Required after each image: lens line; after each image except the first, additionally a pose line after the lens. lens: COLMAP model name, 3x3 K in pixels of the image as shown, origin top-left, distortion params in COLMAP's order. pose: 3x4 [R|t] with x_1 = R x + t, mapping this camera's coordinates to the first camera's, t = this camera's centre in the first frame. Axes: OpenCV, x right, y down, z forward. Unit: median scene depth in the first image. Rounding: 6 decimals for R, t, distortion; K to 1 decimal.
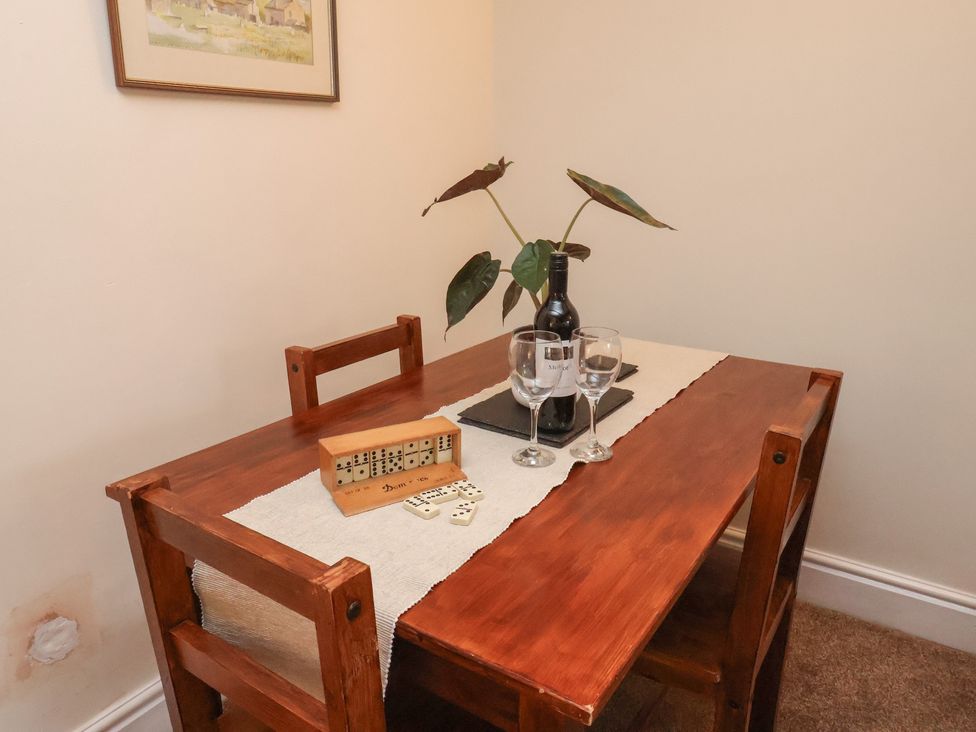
lens RADIAL K [[707.8, 0, 488.0], [0, 707.8, 366.0], [0, 0, 1]] dist [0.000515, 0.000115]
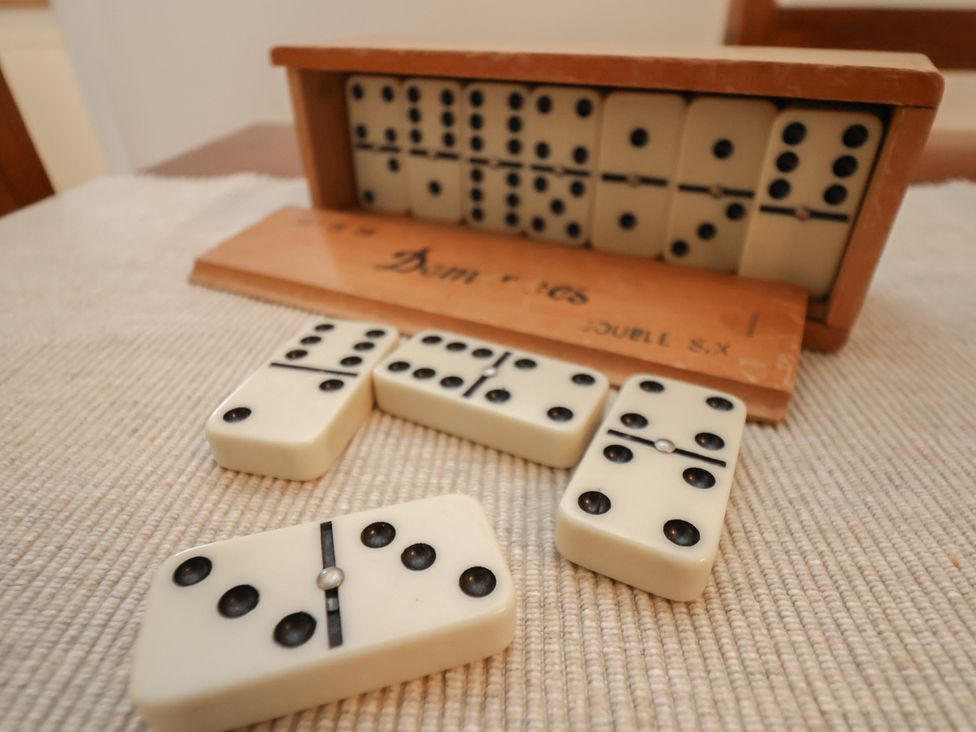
lens RADIAL K [[596.4, 0, 488.0], [0, 596.4, 366.0], [0, 0, 1]] dist [-0.001435, -0.000383]
pose [[0.505986, 0.440489, -0.741585, 0.028100], [-0.252863, 0.897744, 0.360716, 0.121394], [0.824645, 0.005002, 0.565629, 0.873192]]
